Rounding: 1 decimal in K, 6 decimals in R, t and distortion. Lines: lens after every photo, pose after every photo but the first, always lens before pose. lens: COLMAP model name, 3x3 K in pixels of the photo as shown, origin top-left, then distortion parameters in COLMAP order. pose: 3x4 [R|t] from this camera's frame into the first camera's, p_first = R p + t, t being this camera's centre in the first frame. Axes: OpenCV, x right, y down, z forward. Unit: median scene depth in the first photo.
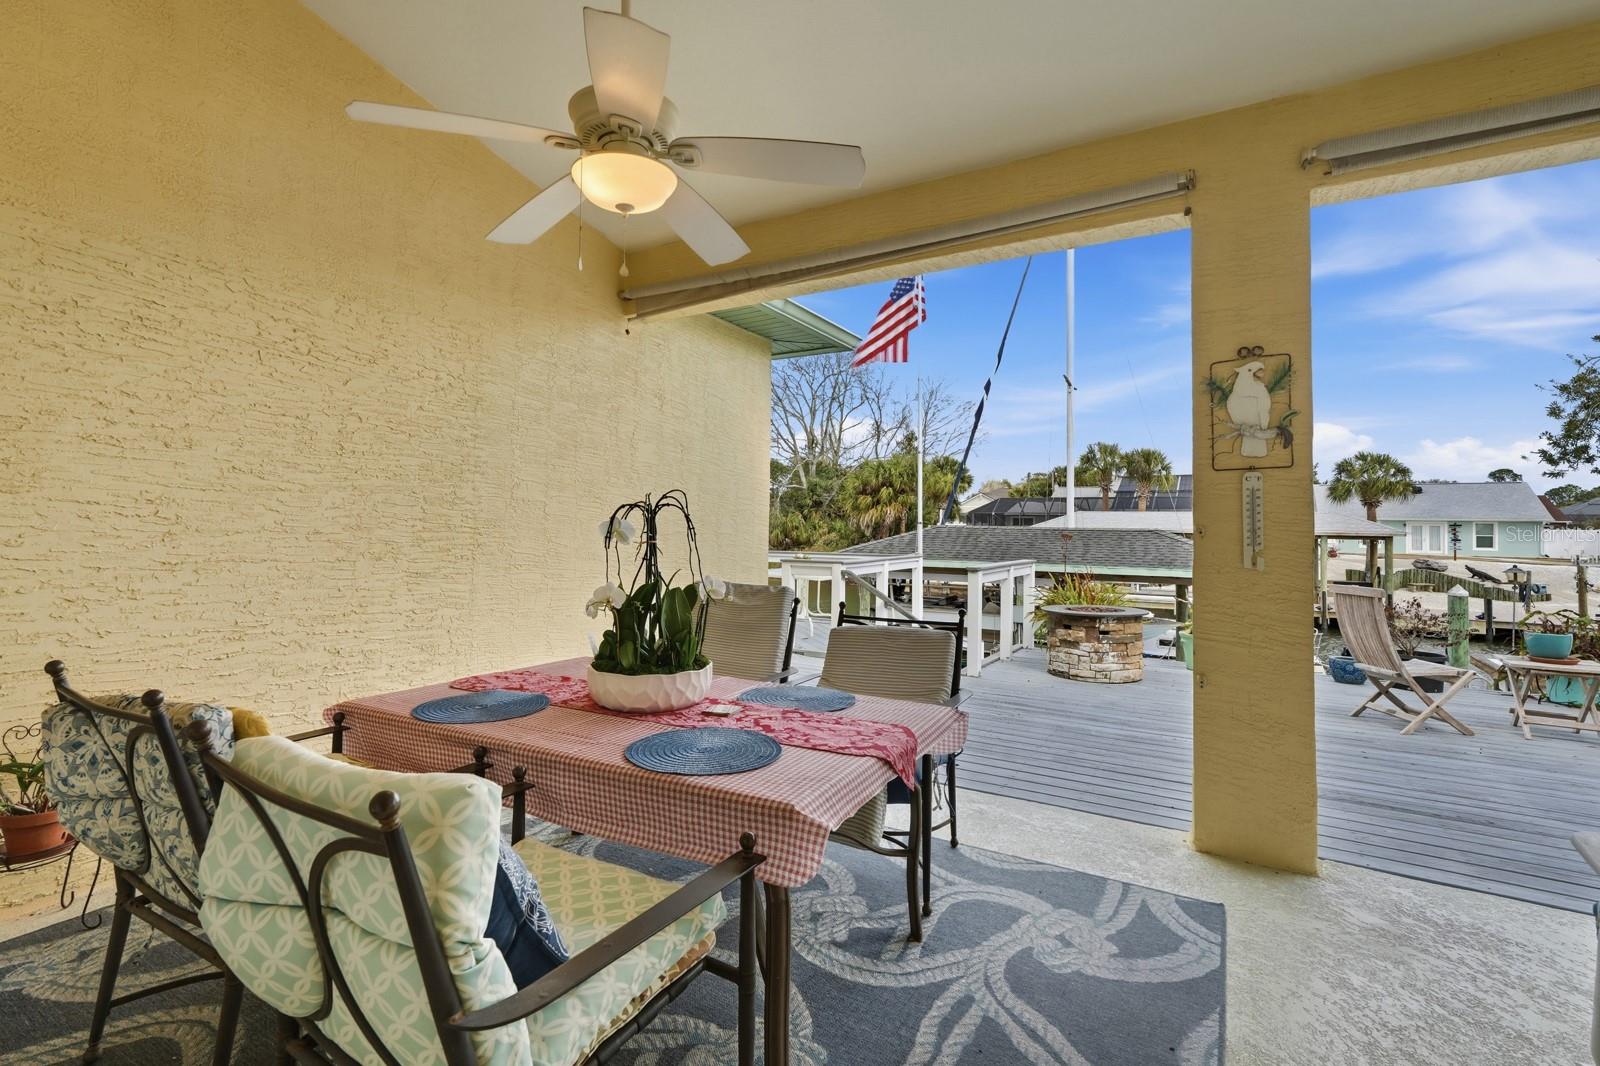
lens RADIAL K [[722.9, 0, 795.0], [0, 722.9, 505.9], [0, 0, 1]] dist [-0.001466, 0.001066]
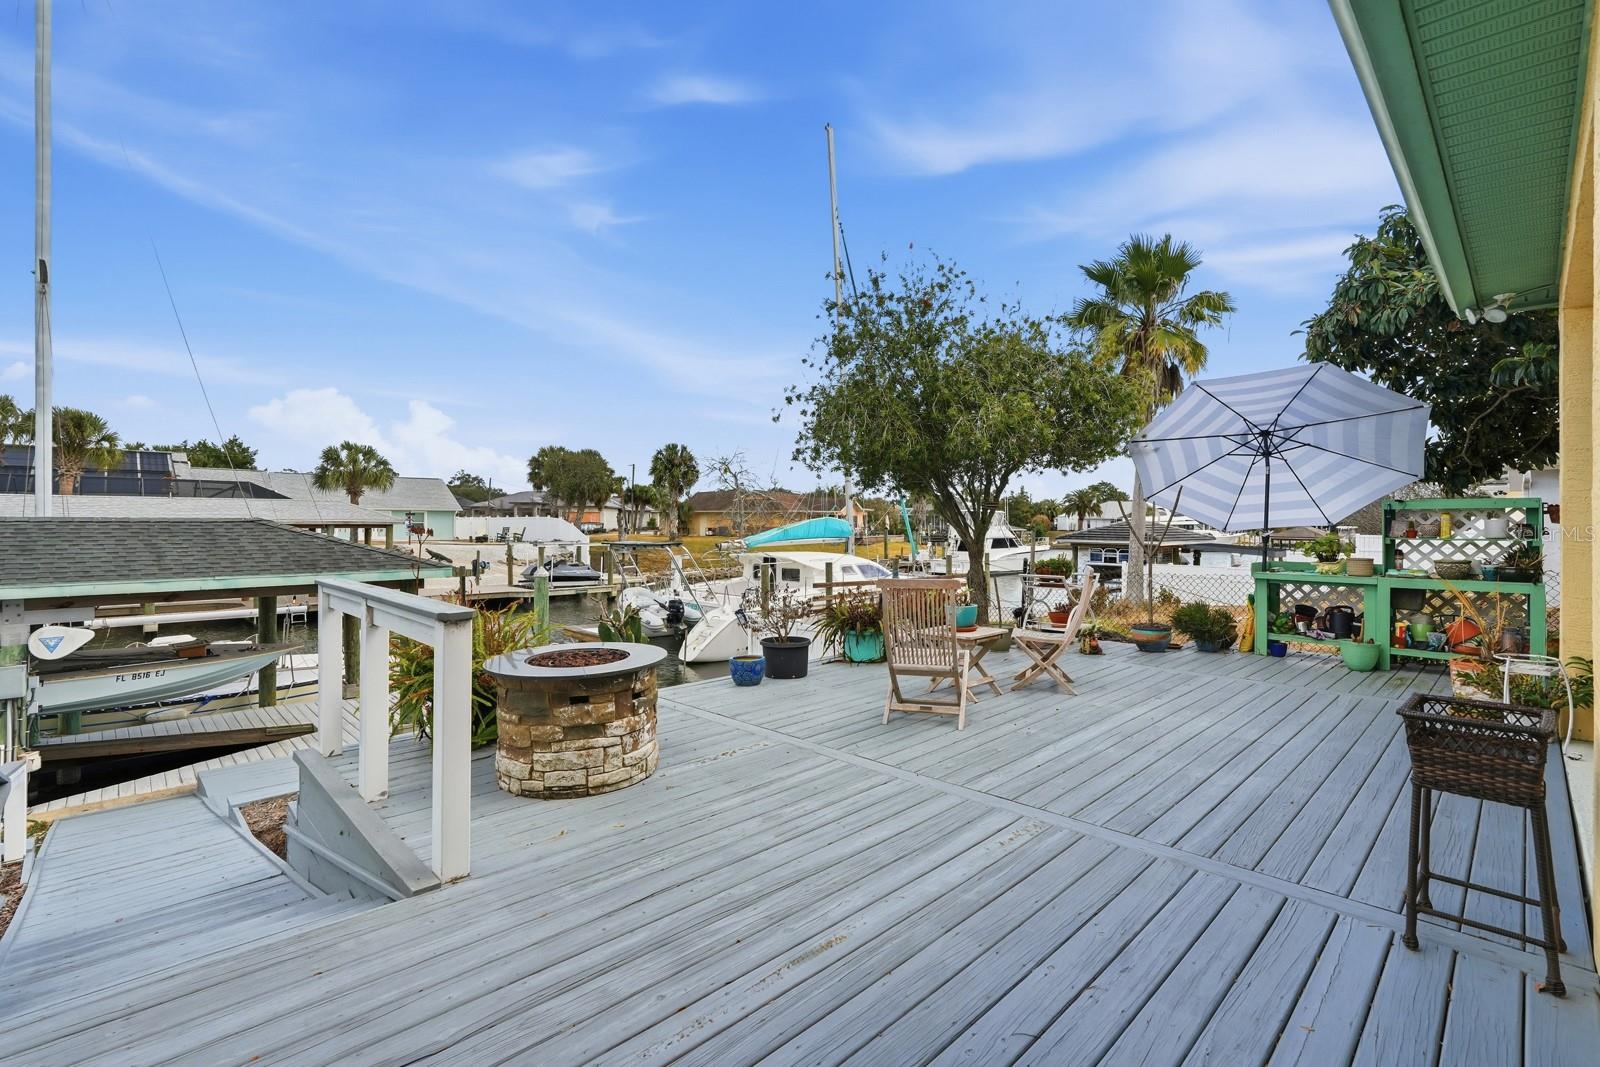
lens RADIAL K [[720.2, 0, 795.0], [0, 720.2, 521.4], [0, 0, 1]] dist [0.000347, 0.000659]
pose [[0.266609, -0.011223, 0.963739, -0.039215], [-0.024194, 0.999539, 0.018333, 0.008986], [-0.963501, -0.028204, 0.266215, 0.297360]]
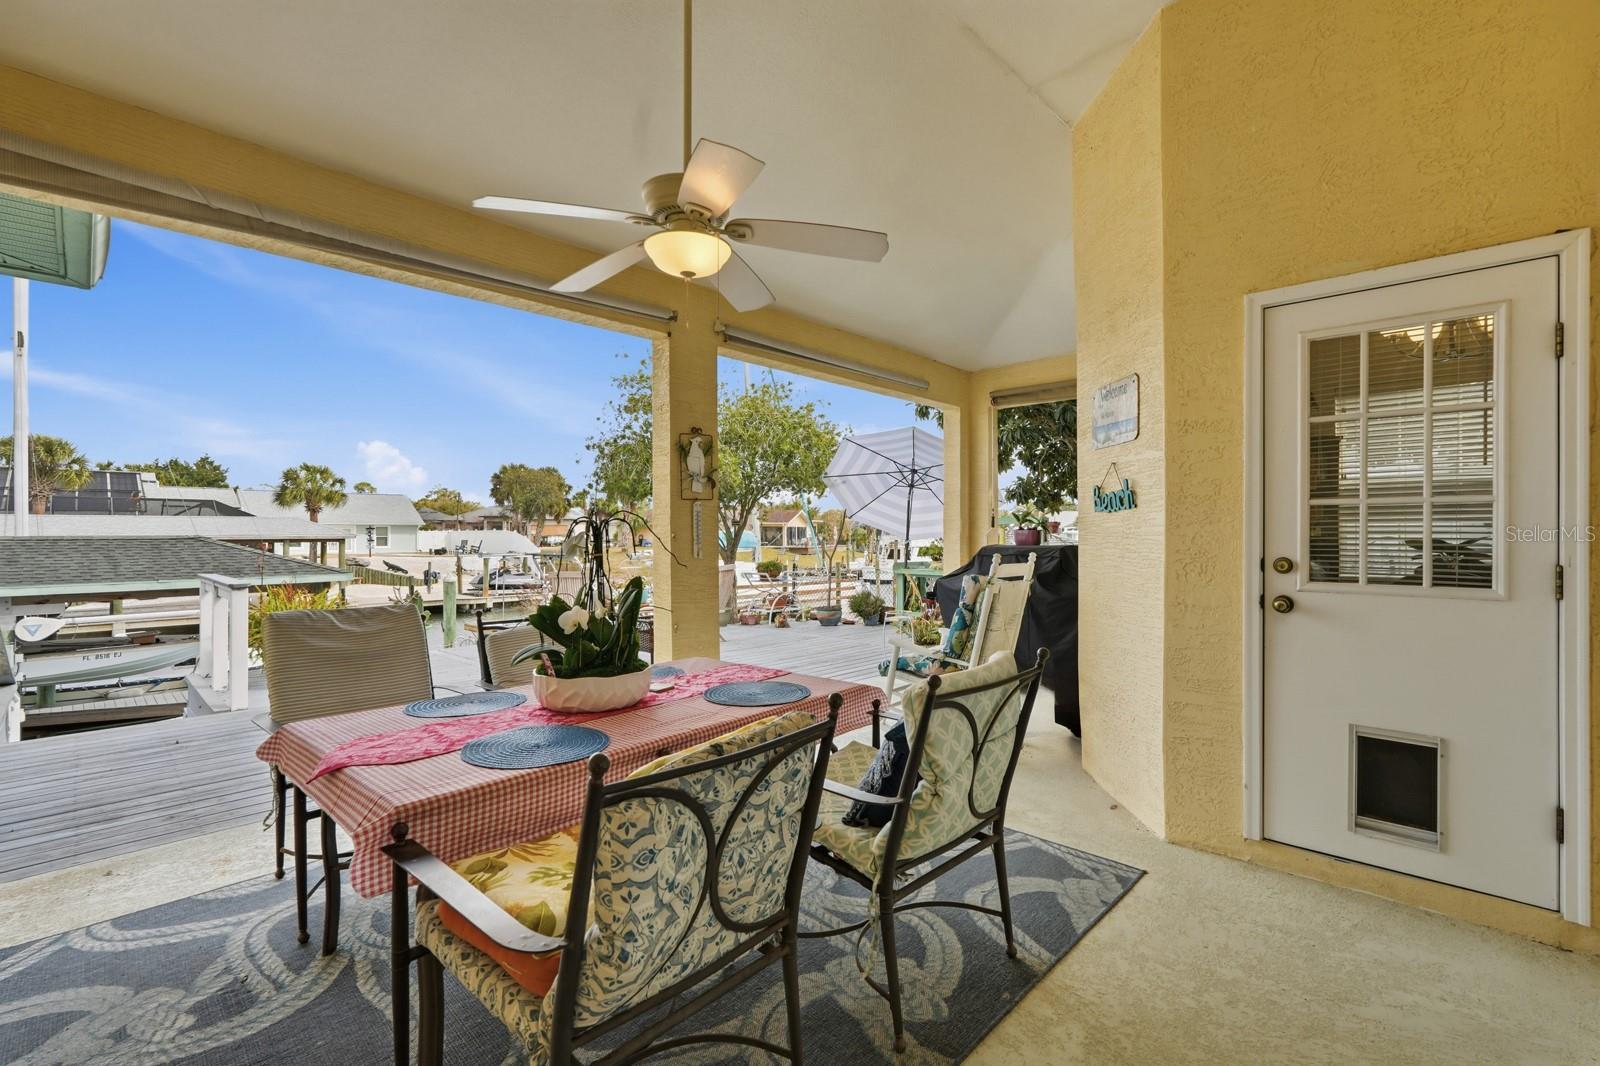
lens RADIAL K [[698.0, 0, 800.0], [0, 698.0, 533.0], [0, 0, 1]] dist [-0.003361, 0.000866]
pose [[0.227549, -0.014543, 0.973658, -0.172064], [-0.017559, 0.999665, 0.019035, -0.001435], [-0.973608, -0.021428, 0.227217, 0.067269]]
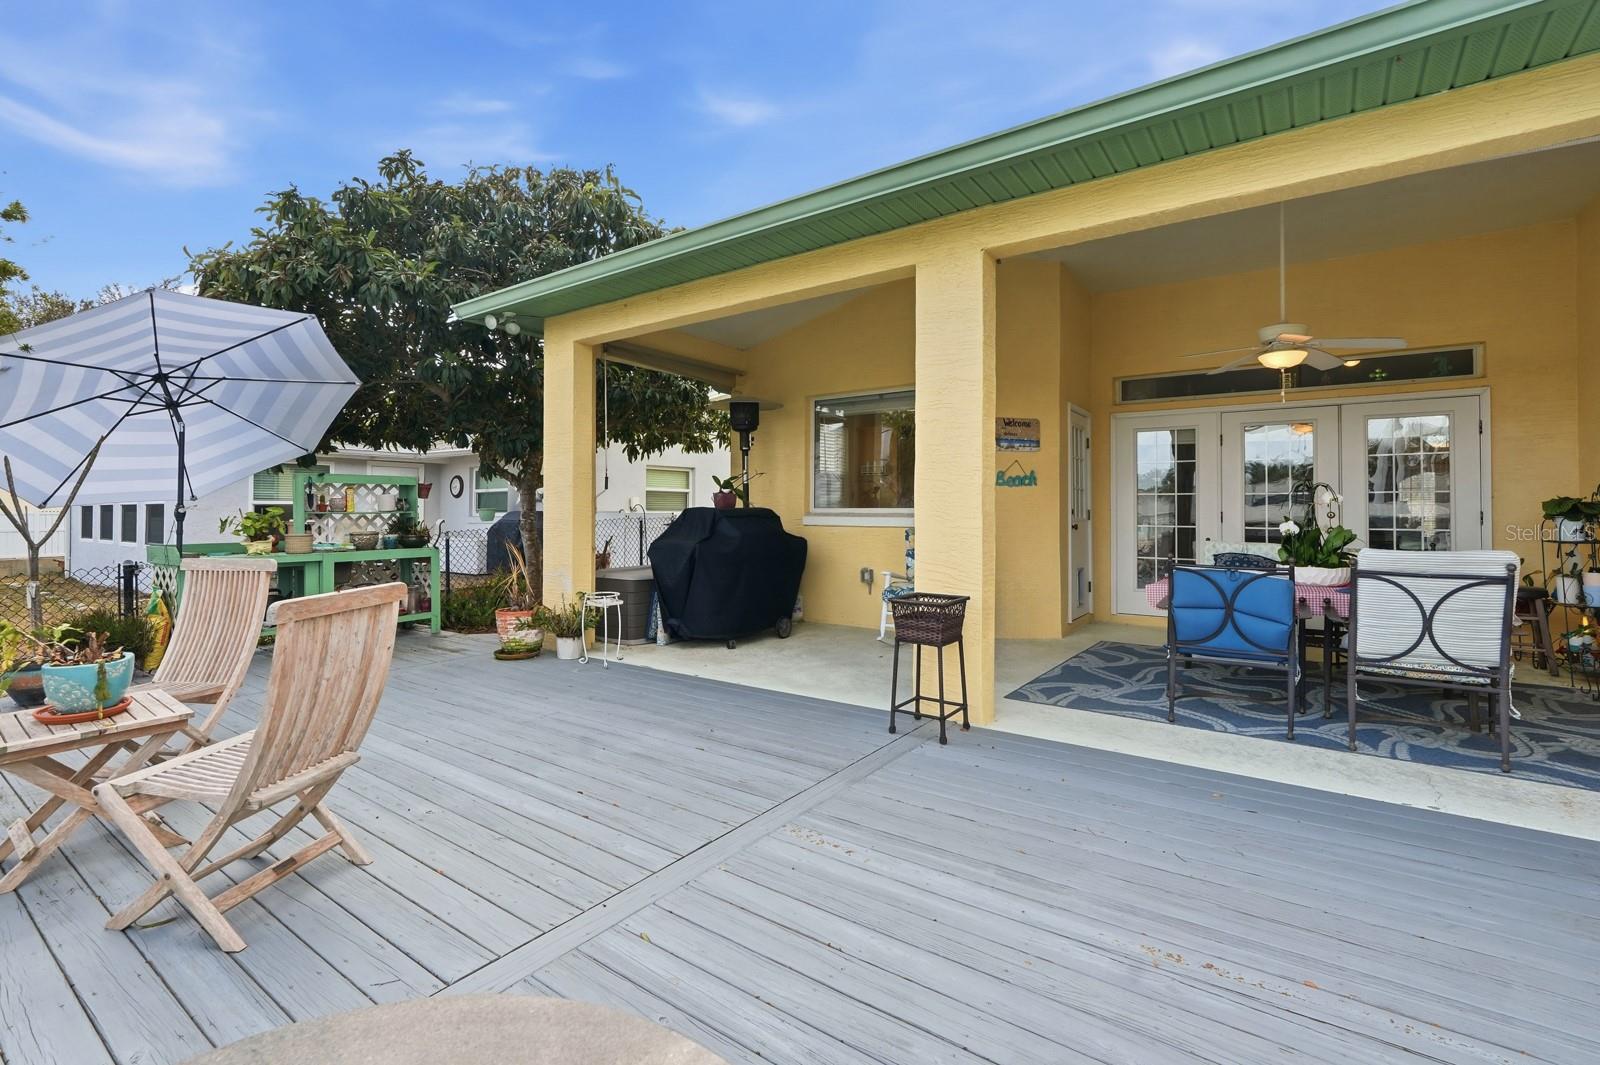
lens RADIAL K [[722.9, 0, 795.0], [0, 722.9, 505.4], [0, 0, 1]] dist [-0.001466, 0.001066]
pose [[-0.994931, -0.012134, 0.099821, 0.157397], [-0.015108, 0.999463, -0.029083, 0.022473], [-0.099414, -0.030444, -0.994580, 0.463656]]
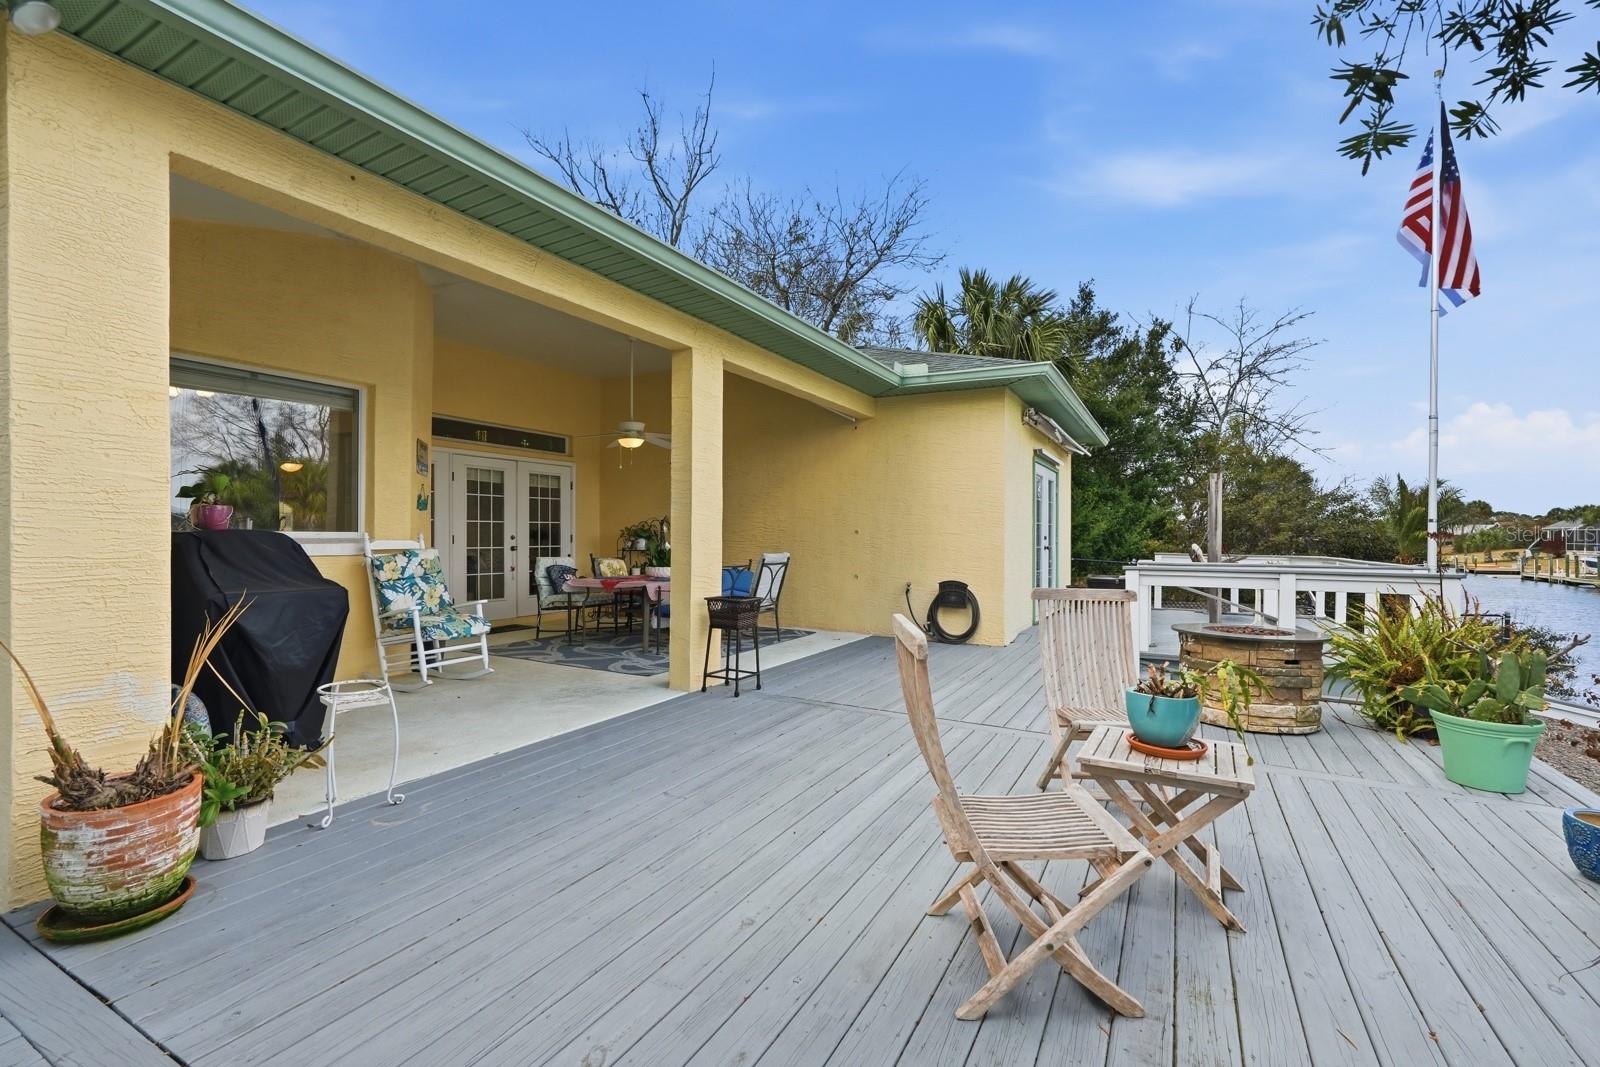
lens RADIAL K [[698.0, 0, 800.0], [0, 698.0, 533.5], [0, 0, 1]] dist [-0.003361, 0.000866]
pose [[0.022495, -0.012129, -0.999673, 0.504669], [0.017834, 0.999772, -0.011729, 0.019169], [0.999588, -0.017564, 0.022706, 0.220206]]
